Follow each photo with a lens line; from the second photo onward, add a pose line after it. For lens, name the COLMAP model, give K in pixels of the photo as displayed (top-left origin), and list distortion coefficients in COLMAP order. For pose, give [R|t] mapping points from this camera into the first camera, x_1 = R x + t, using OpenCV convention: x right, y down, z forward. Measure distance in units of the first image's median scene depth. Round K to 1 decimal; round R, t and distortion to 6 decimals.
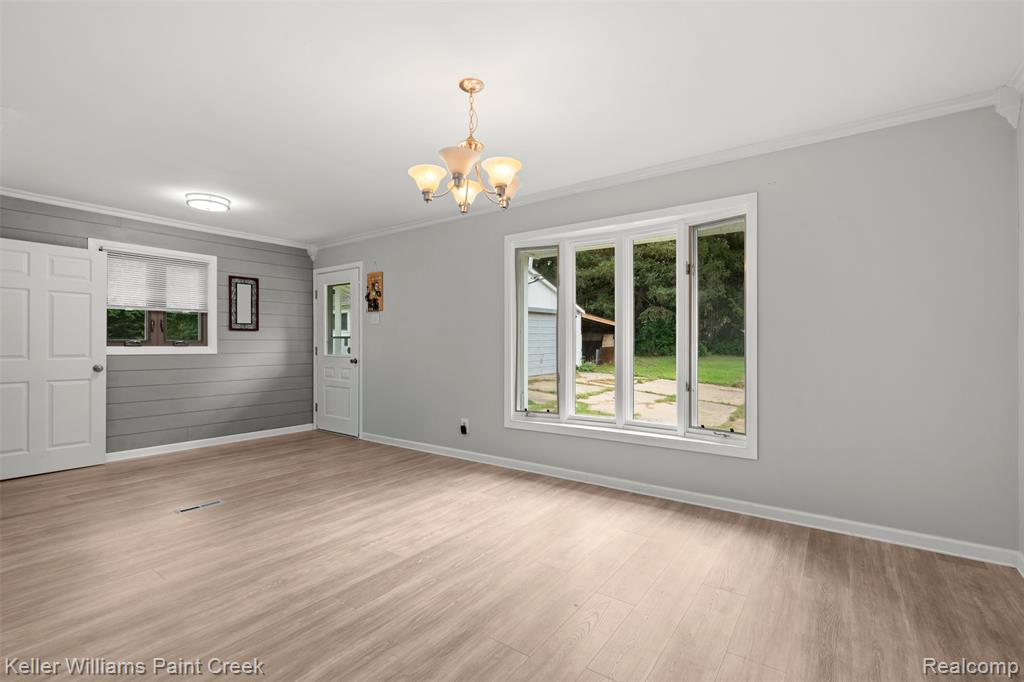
lens RADIAL K [[465.6, 0, 508.5], [0, 465.6, 344.2], [0, 0, 1]] dist [-0.003916, -0.000323]
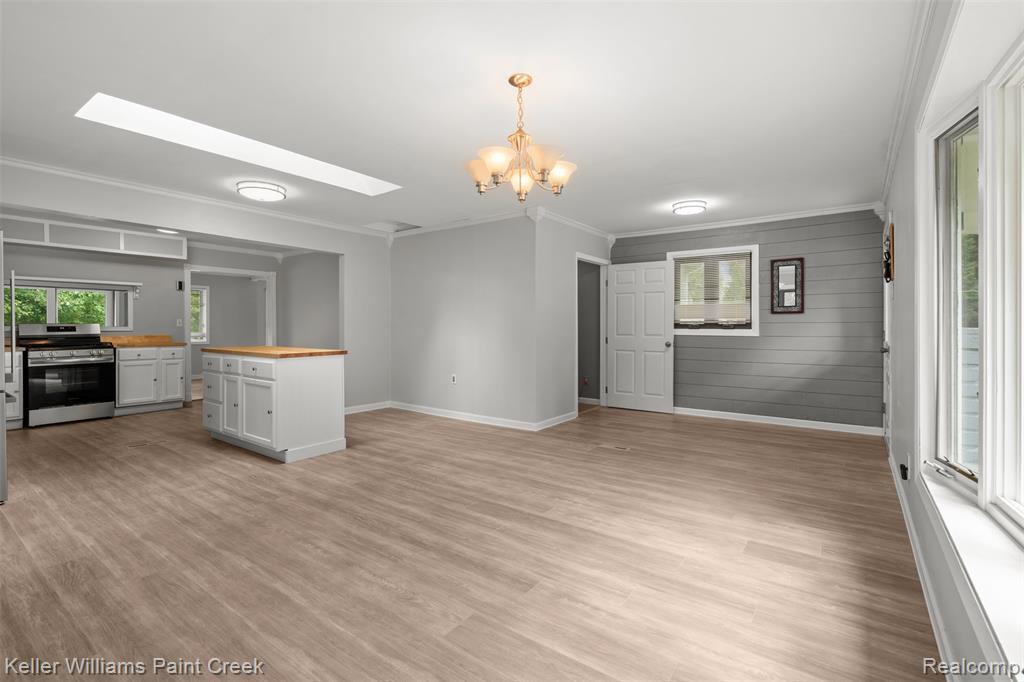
lens RADIAL K [[465.6, 0, 510.0], [0, 465.6, 325.5], [0, 0, 1]] dist [-0.003916, -0.000323]
pose [[-0.009467, -0.003621, -0.999949, 0.579766], [0.000393, 0.999993, -0.003625, -0.000389], [0.999955, -0.000428, -0.009466, 0.589034]]
